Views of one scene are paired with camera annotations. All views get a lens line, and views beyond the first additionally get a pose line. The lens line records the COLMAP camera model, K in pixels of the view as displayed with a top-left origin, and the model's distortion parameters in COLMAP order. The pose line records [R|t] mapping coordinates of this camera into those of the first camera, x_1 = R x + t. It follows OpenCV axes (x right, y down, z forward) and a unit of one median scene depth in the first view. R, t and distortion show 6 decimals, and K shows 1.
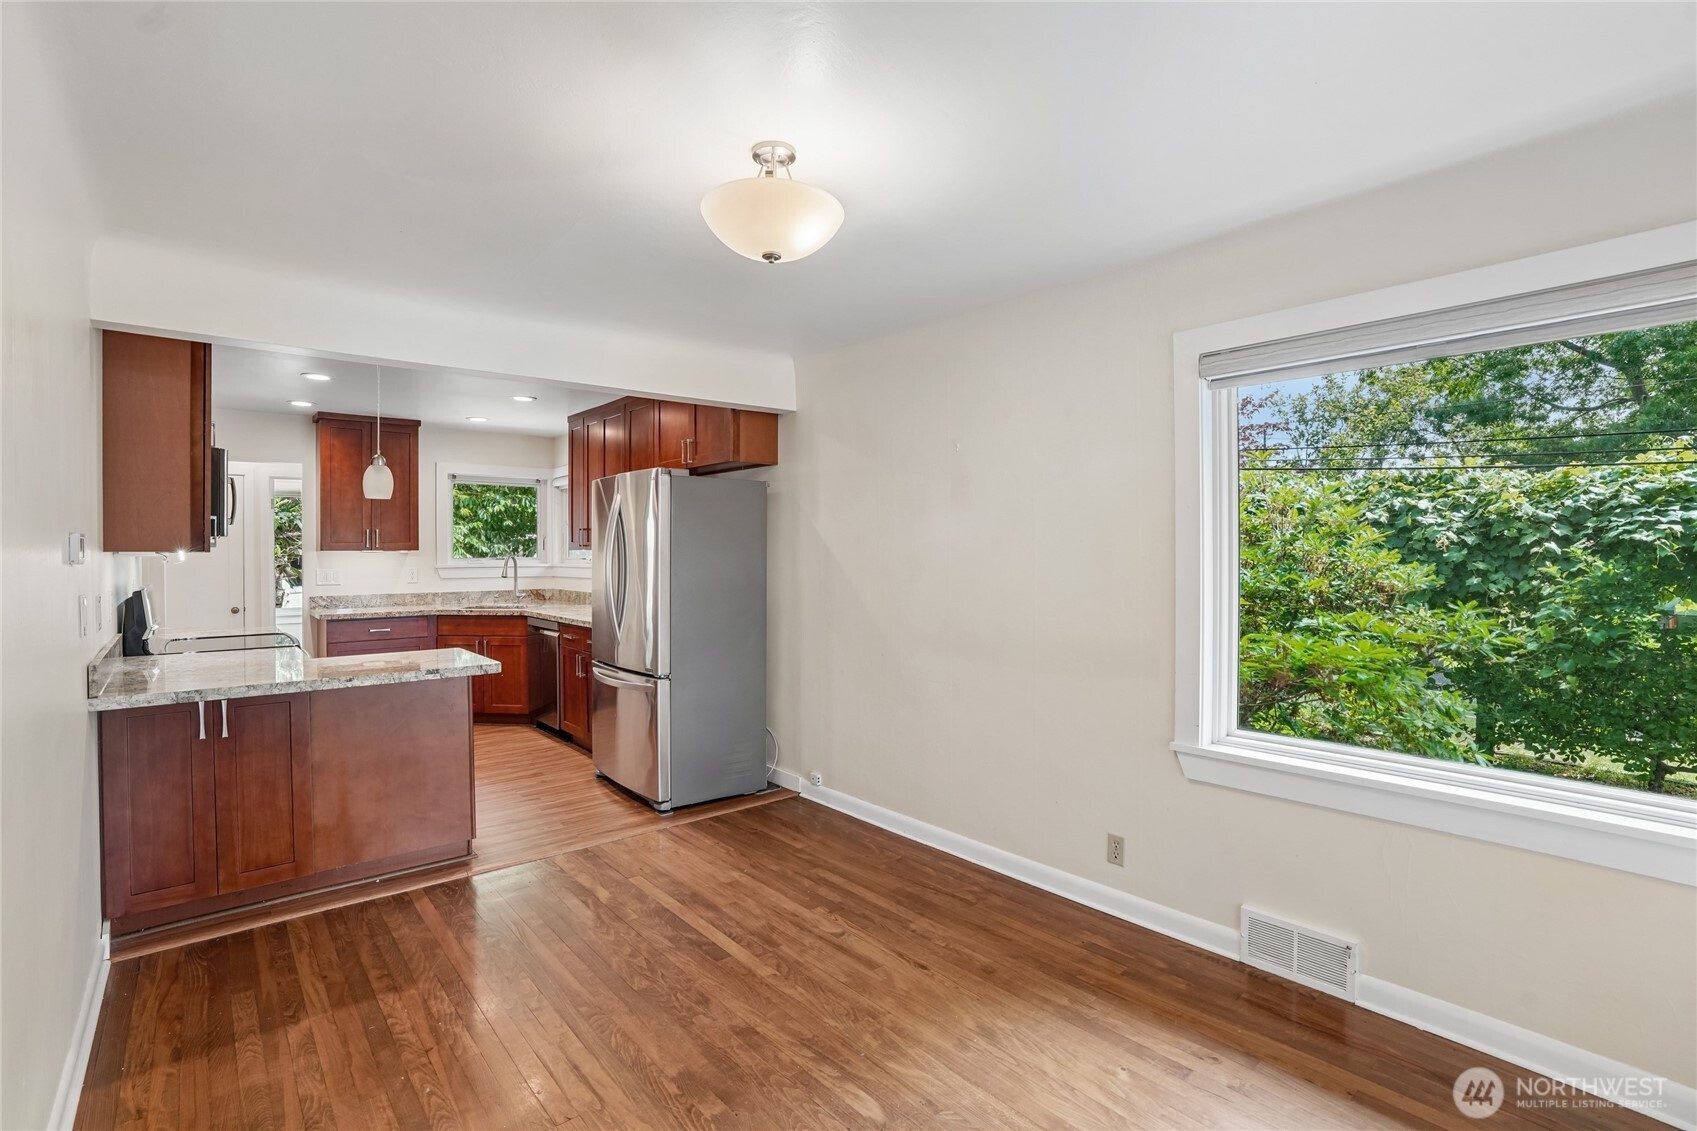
lens RADIAL K [[785.7, 0, 823.3], [0, 785.7, 552.7], [0, 0, 1]] dist [-0.061326, 0.019974]
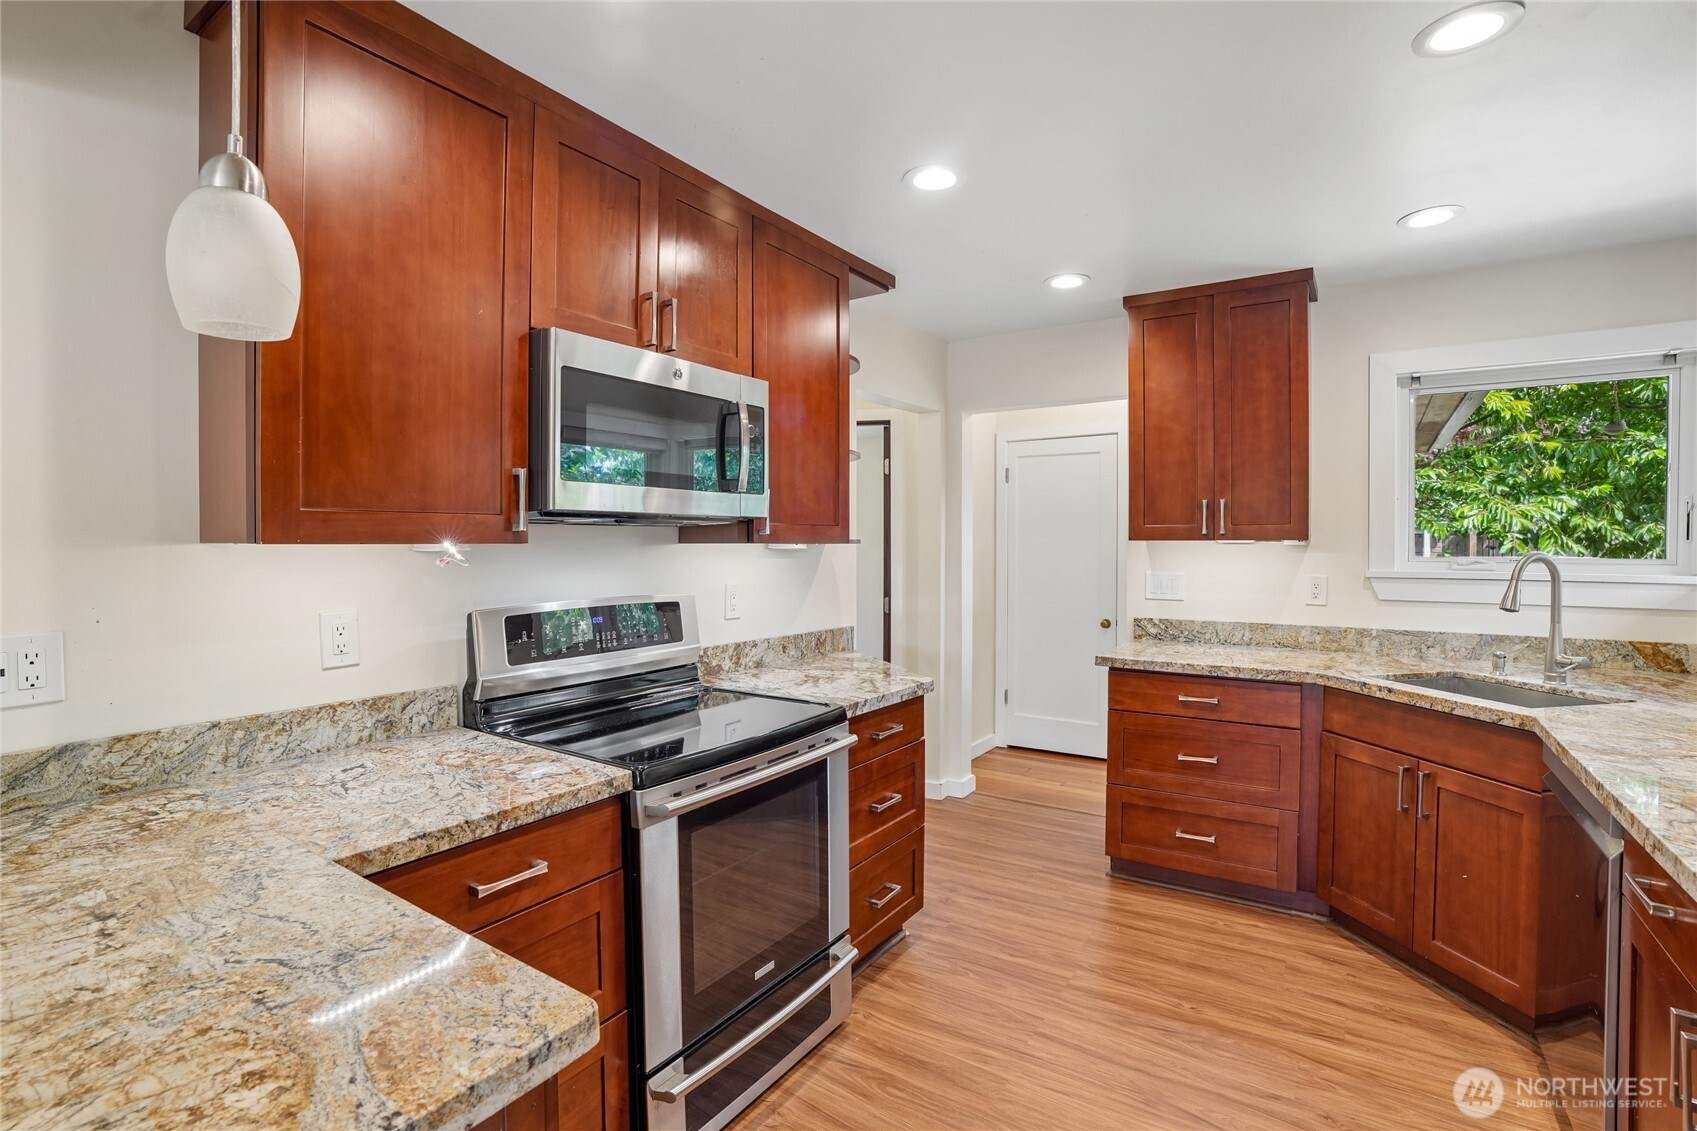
lens RADIAL K [[785.7, 0, 872.0], [0, 785.7, 551.0], [0, 0, 1]] dist [-0.061326, 0.019974]
pose [[0.304320, 0.013020, -0.952481, -0.237864], [-0.001686, 0.999912, 0.013129, -0.003007], [0.952568, -0.002389, 0.304316, 0.944628]]
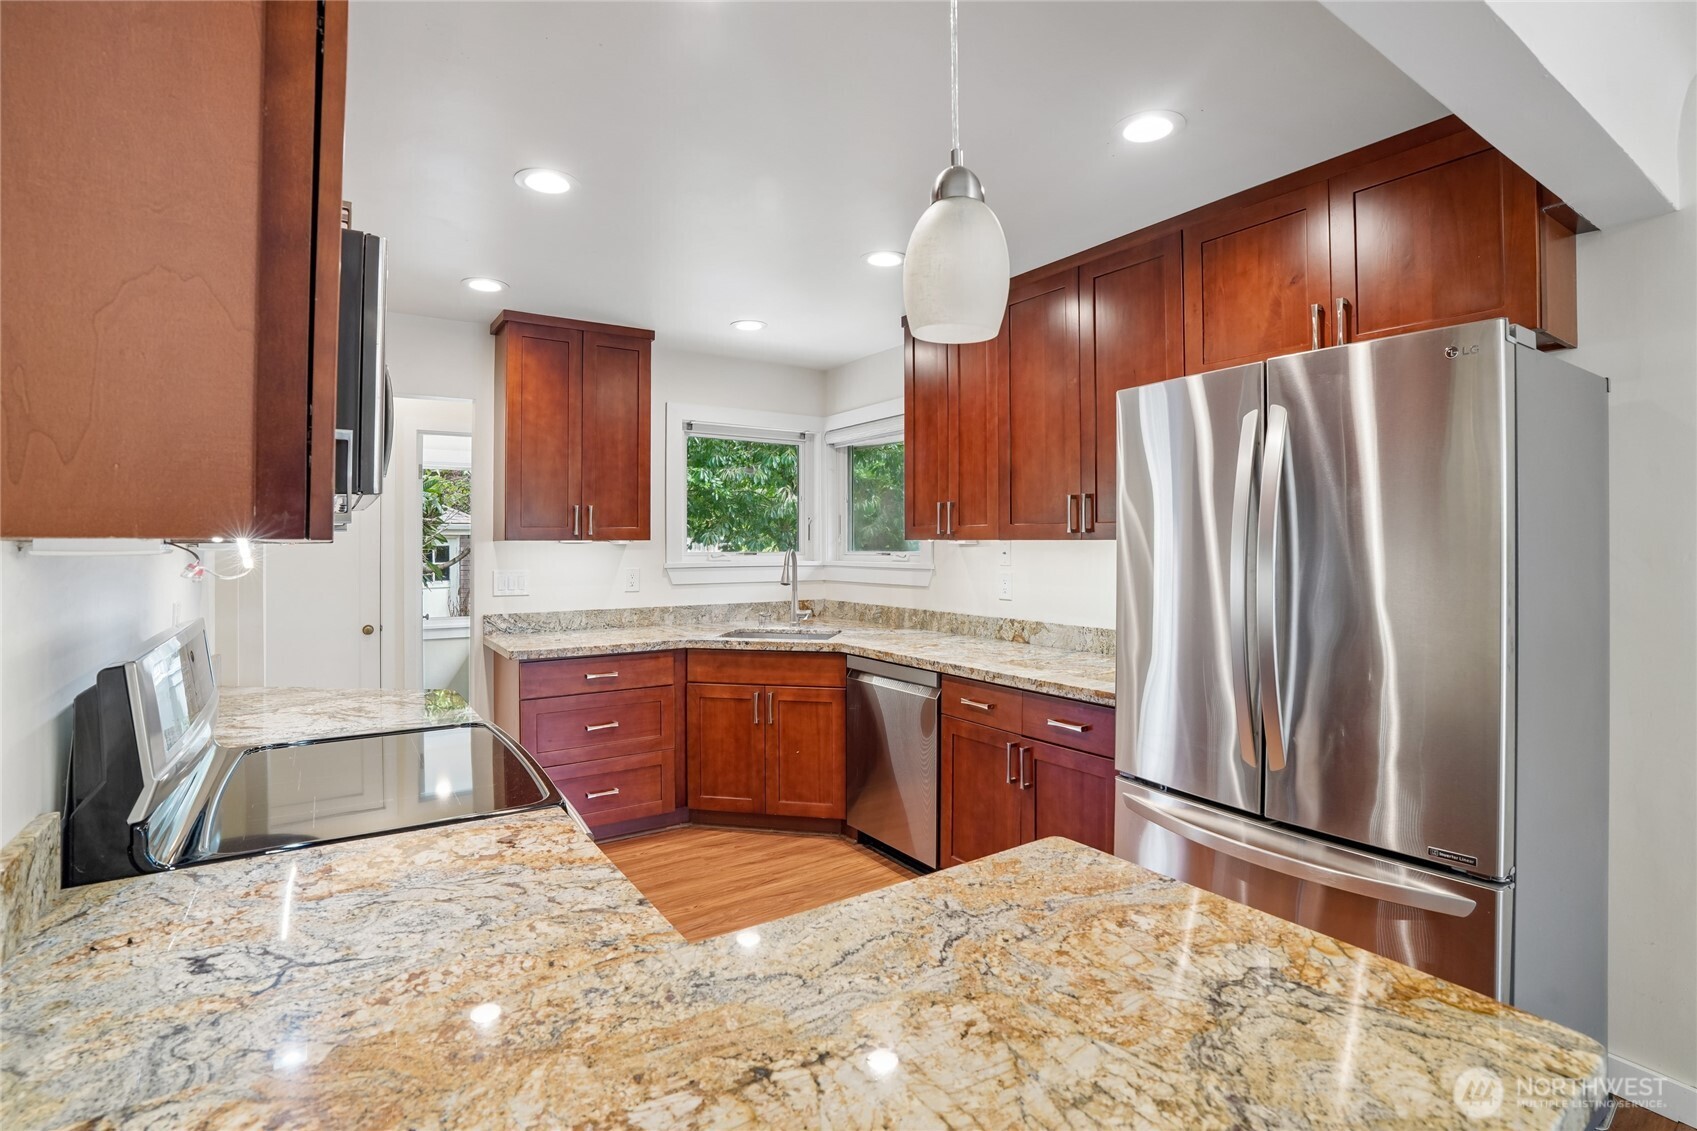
lens RADIAL K [[785.7, 0, 831.1], [0, 785.7, 530.3], [0, 0, 1]] dist [-0.061326, 0.019974]
pose [[0.994959, 0.000705, -0.100283, -0.500734], [-0.002452, 0.999847, -0.017301, -0.000887], [0.100256, 0.017460, 0.994809, 0.620127]]
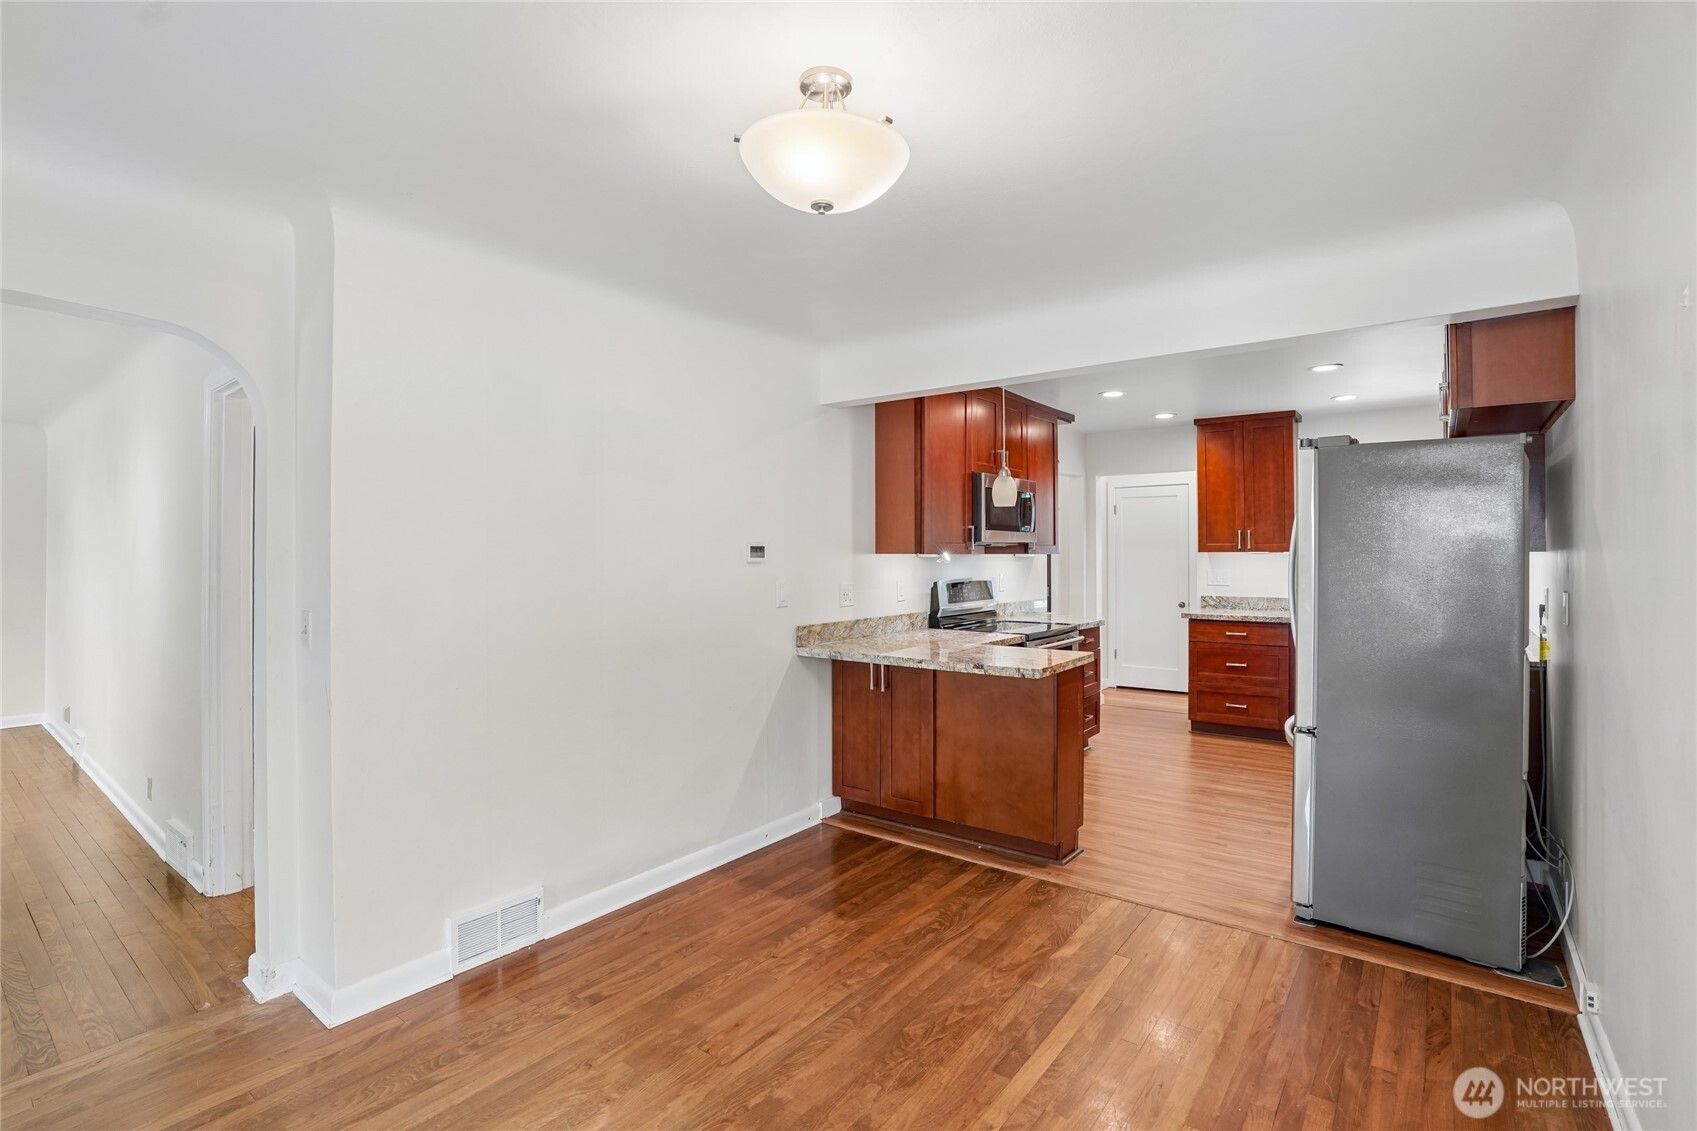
lens RADIAL K [[785.7, 0, 854.1], [0, 785.7, 540.5], [0, 0, 1]] dist [-0.061326, 0.019974]
pose [[0.219576, -0.014063, -0.975494, 0.404943], [0.000527, 0.999898, -0.014296, -0.005477], [0.975595, 0.002625, 0.219561, 0.455166]]
